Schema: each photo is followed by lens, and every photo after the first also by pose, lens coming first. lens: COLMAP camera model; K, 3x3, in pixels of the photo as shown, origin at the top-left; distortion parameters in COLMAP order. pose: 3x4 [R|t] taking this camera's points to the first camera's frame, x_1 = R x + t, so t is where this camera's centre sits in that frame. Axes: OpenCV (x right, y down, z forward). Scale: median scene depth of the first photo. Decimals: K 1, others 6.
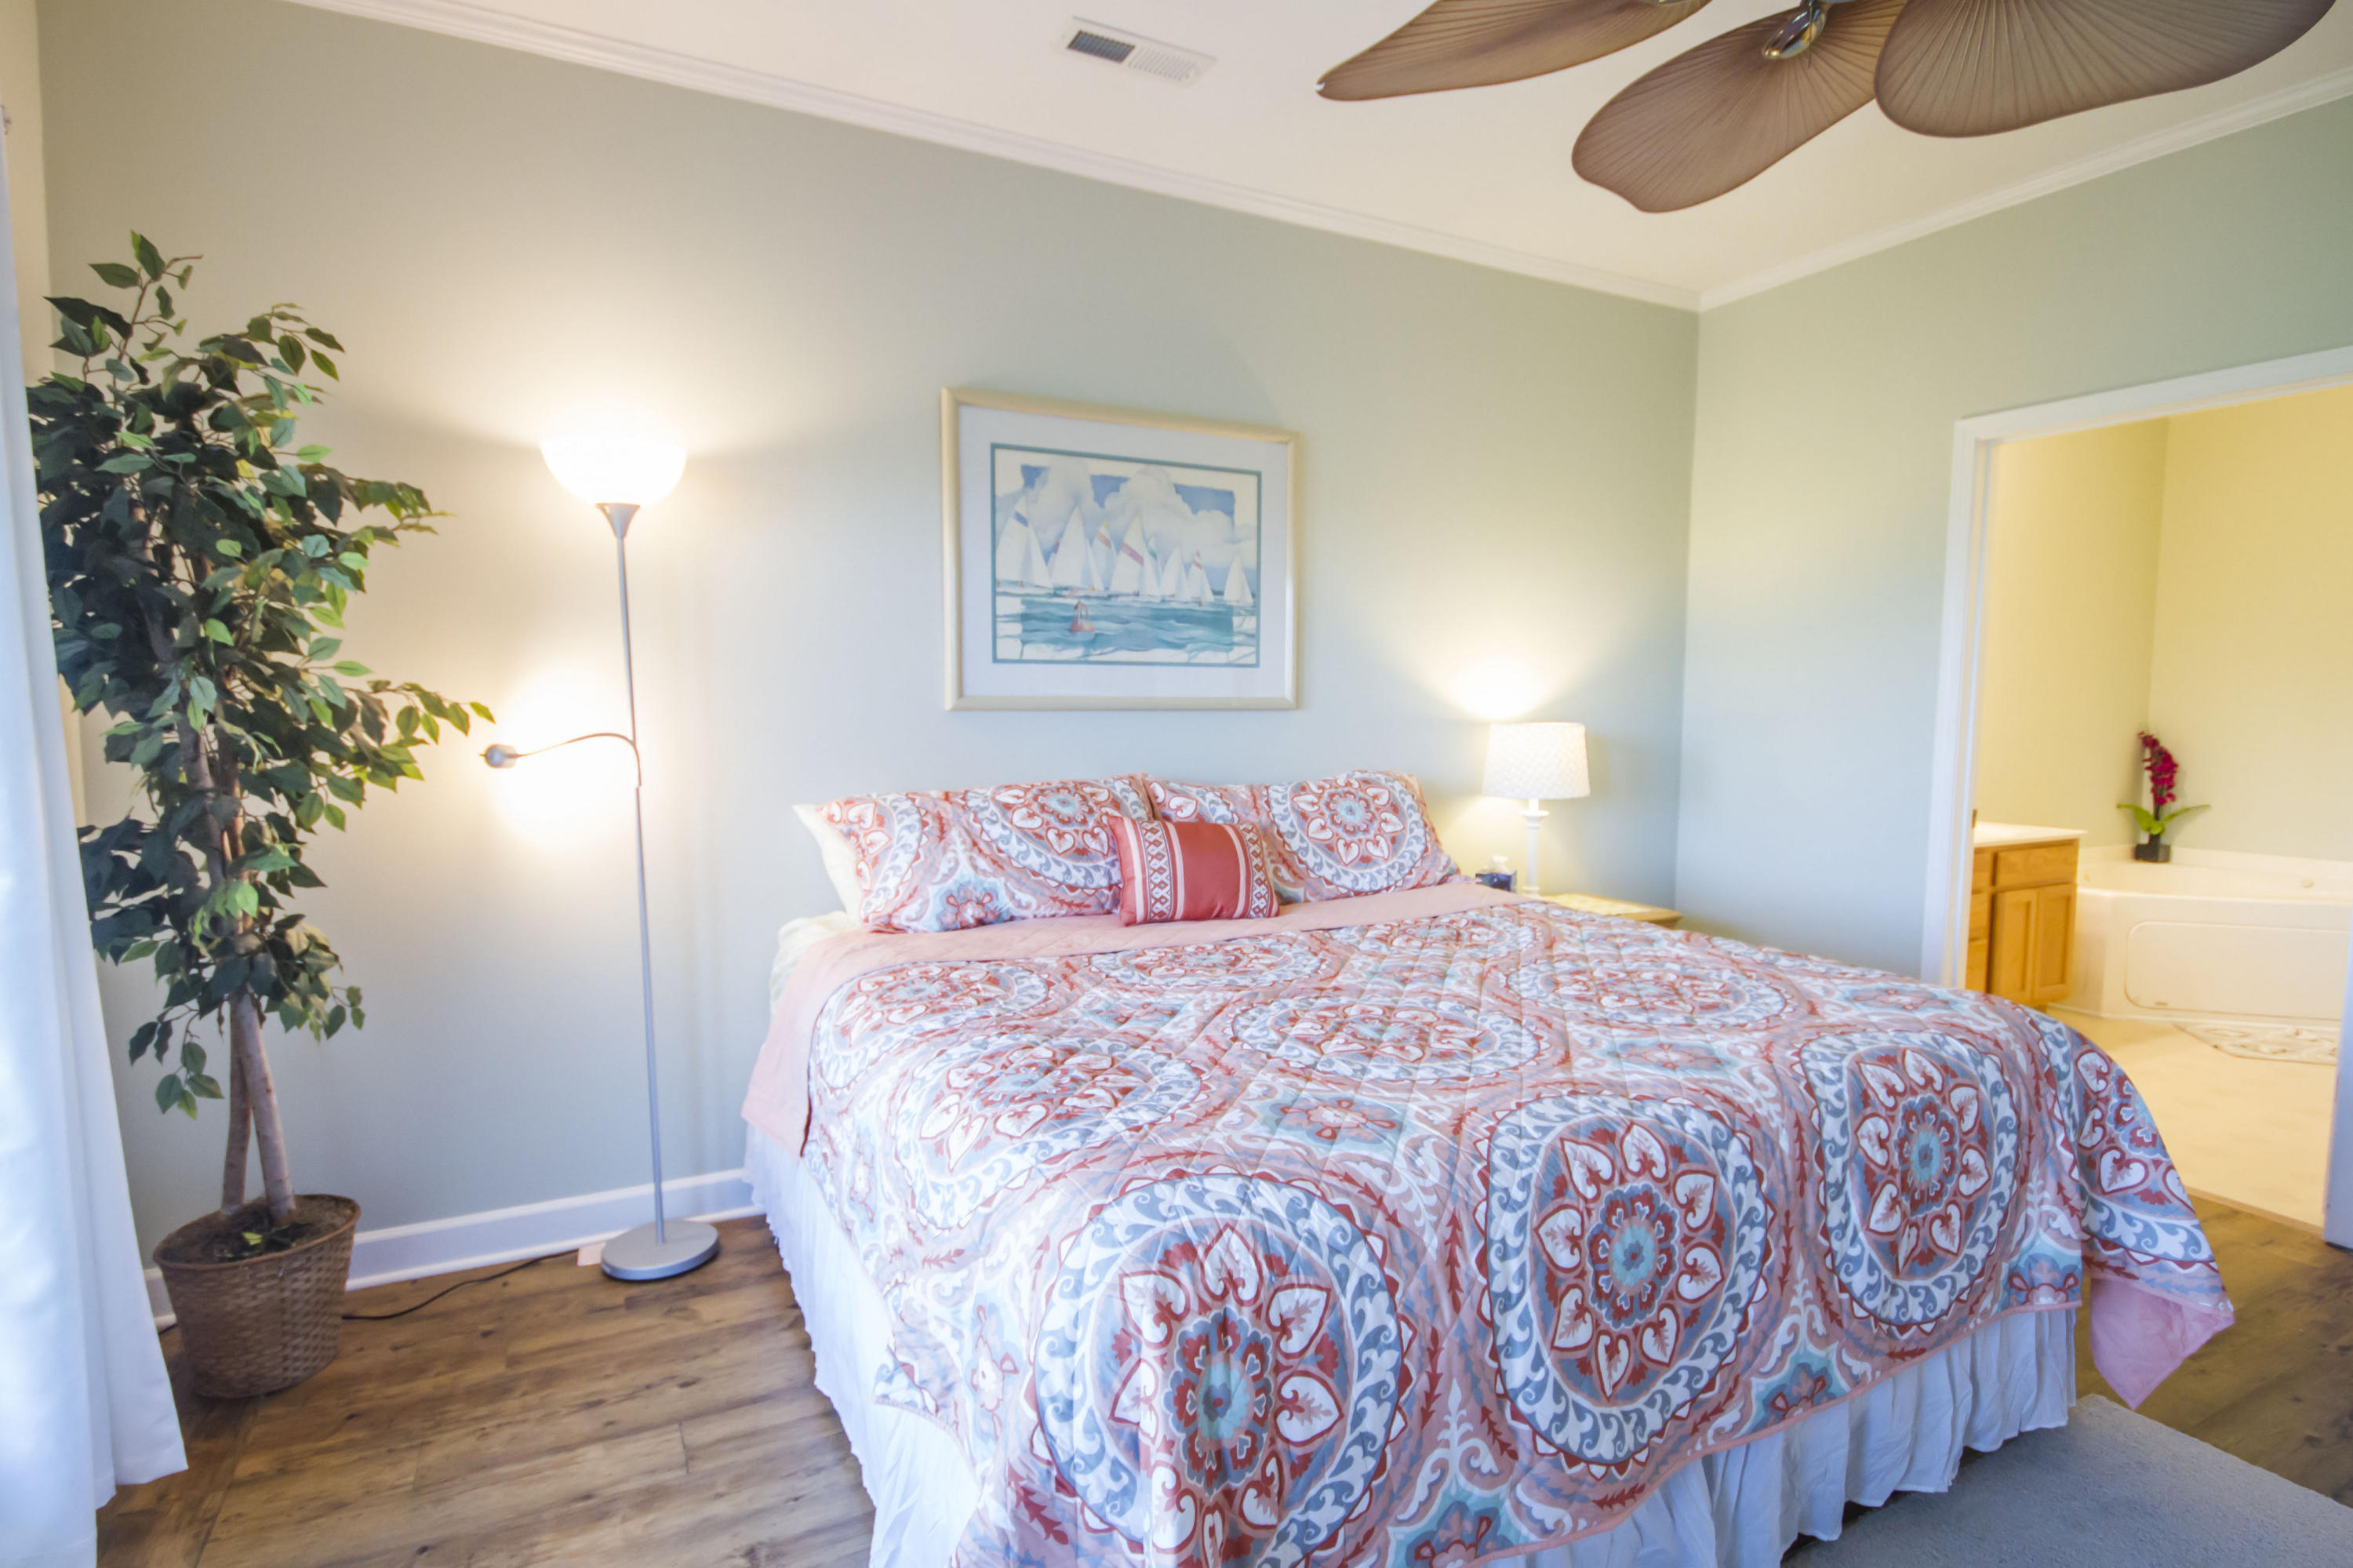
lens RADIAL K [[1131.5, 0, 1187.1], [0, 1131.5, 790.4], [0, 0, 1]] dist [-0.005558, -0.000988]
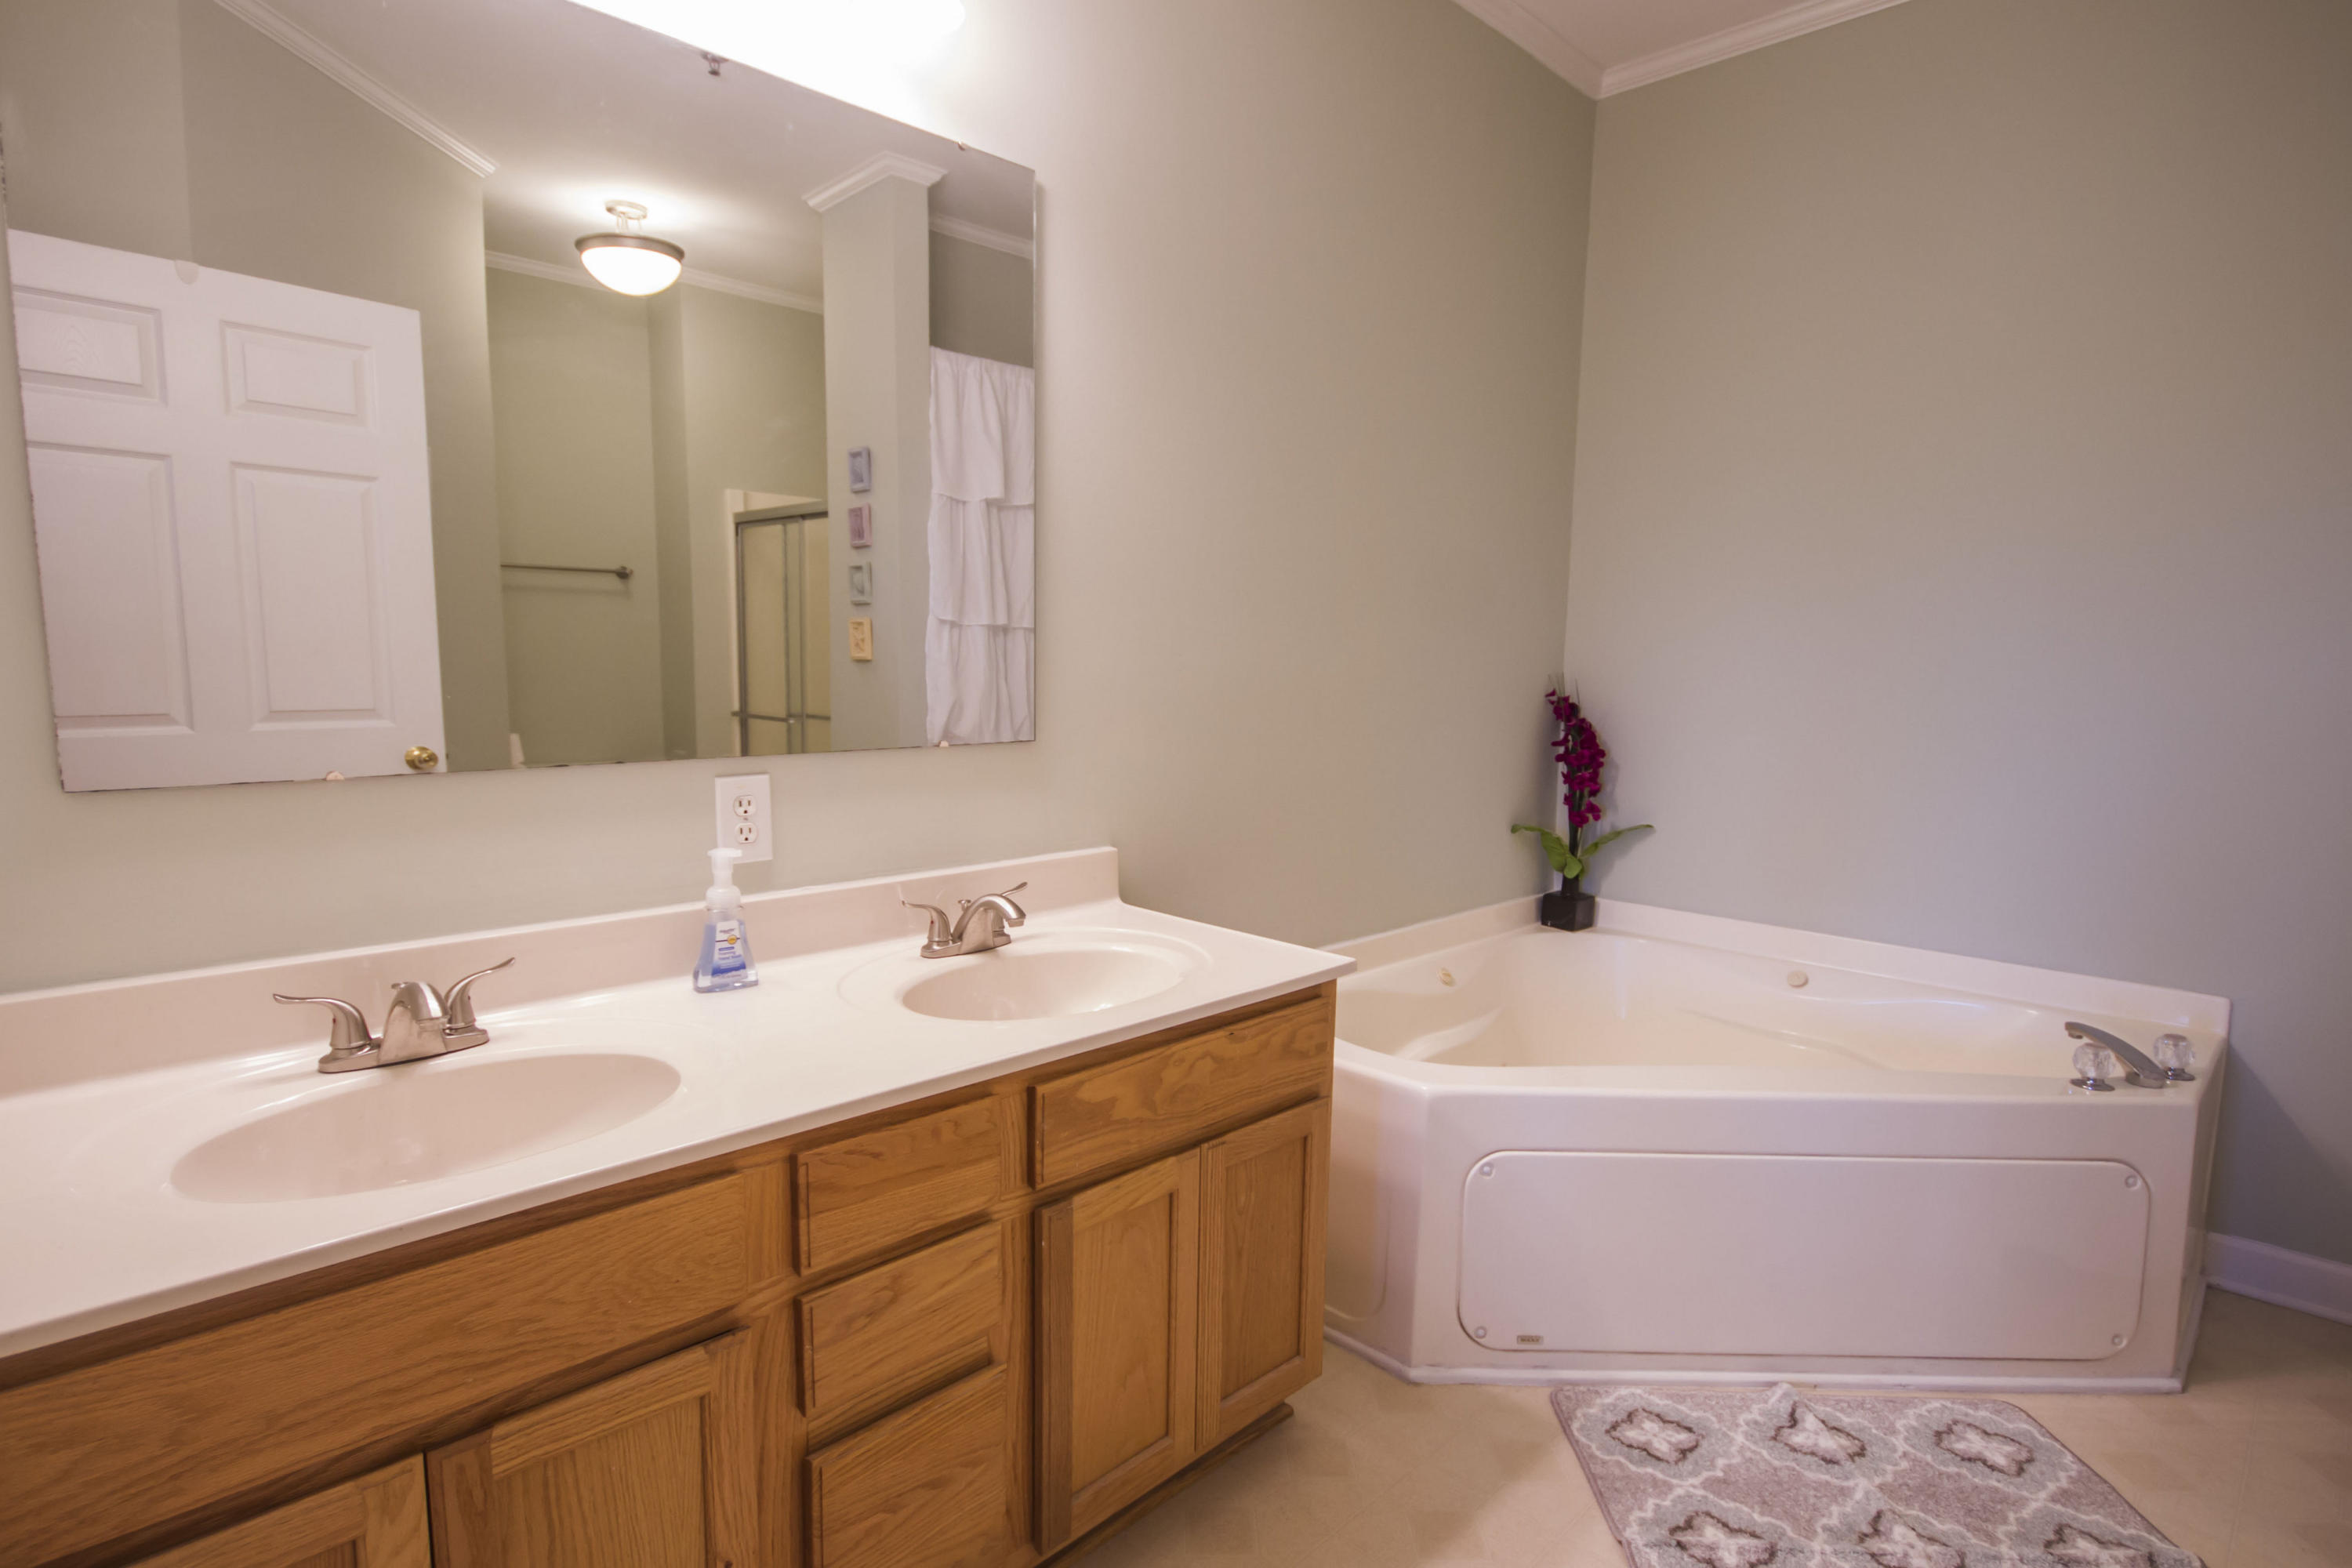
lens RADIAL K [[1131.0, 0, 1176.5], [0, 1131.0, 779.5], [0, 0, 1]] dist [-0.005558, -0.000988]
pose [[0.952967, -0.012027, 0.302836, 0.514803], [-0.000897, 0.999096, 0.042502, -0.031951], [-0.303073, -0.040774, 0.952095, 0.541748]]
